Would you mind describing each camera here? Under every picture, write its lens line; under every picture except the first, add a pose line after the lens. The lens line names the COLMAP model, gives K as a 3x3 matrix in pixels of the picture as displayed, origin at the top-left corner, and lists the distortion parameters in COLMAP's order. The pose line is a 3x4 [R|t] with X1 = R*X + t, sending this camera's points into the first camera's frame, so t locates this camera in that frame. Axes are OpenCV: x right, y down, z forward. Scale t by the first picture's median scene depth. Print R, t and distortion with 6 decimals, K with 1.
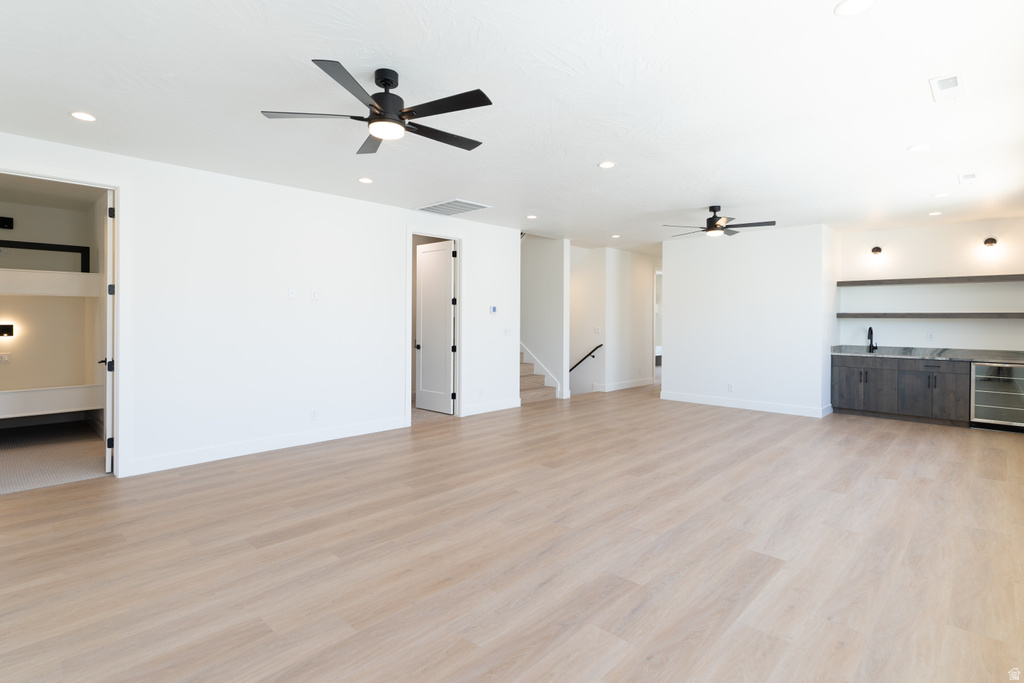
lens RADIAL K [[523.7, 0, 497.3], [0, 523.7, 326.7], [0, 0, 1]] dist [-0.001009, -0.000160]
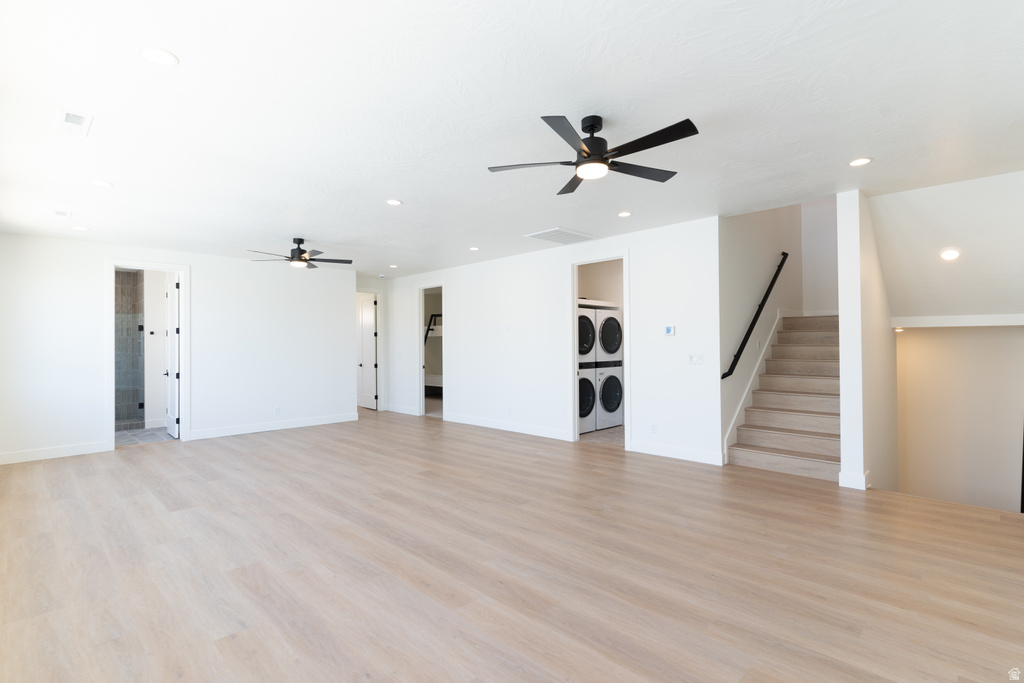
lens RADIAL K [[487.6, 0, 510.7], [0, 487.6, 342.5], [0, 0, 1]] dist [0.011925, 0.000274]
pose [[-0.025871, -0.010214, -0.999613, 1.545508], [-0.000906, 0.999948, -0.010194, -0.011778], [0.999665, 0.000642, -0.025878, 1.610541]]
